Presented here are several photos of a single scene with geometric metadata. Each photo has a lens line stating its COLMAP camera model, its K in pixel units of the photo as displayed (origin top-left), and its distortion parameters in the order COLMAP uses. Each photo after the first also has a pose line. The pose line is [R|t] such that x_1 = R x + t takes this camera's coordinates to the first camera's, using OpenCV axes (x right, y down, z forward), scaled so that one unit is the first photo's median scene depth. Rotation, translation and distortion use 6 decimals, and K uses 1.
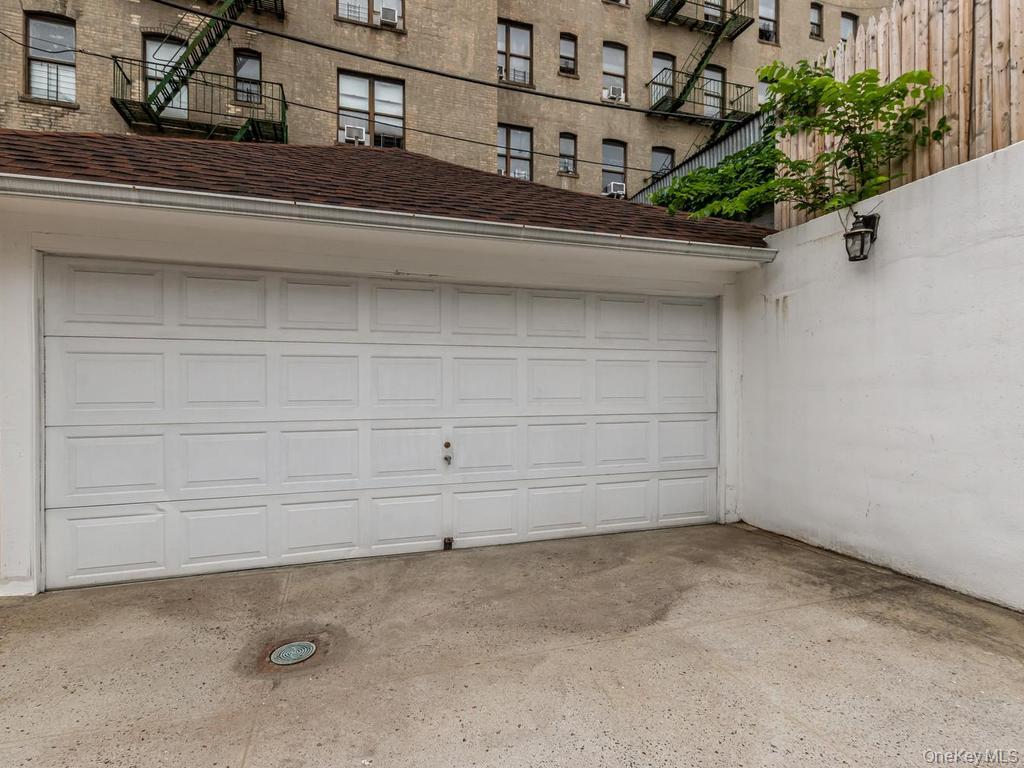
lens RADIAL K [[500.6, 0, 510.0], [0, 500.6, 388.5], [0, 0, 1]] dist [0.008578, -0.002617]
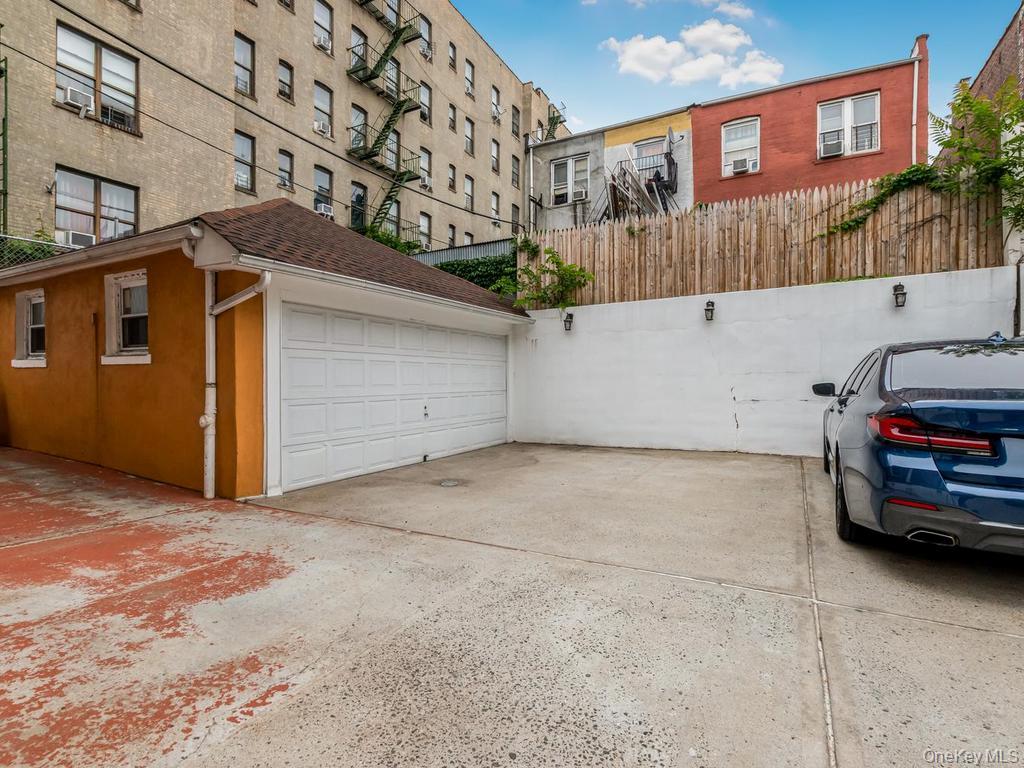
lens RADIAL K [[500.6, 0, 514.1], [0, 500.6, 381.3], [0, 0, 1]] dist [0.008578, -0.002617]
pose [[0.721883, -0.001603, 0.692014, -0.355237], [0.002155, 0.999998, 0.000069, 0.003109], [-0.692012, 0.001441, 0.721884, -0.188217]]
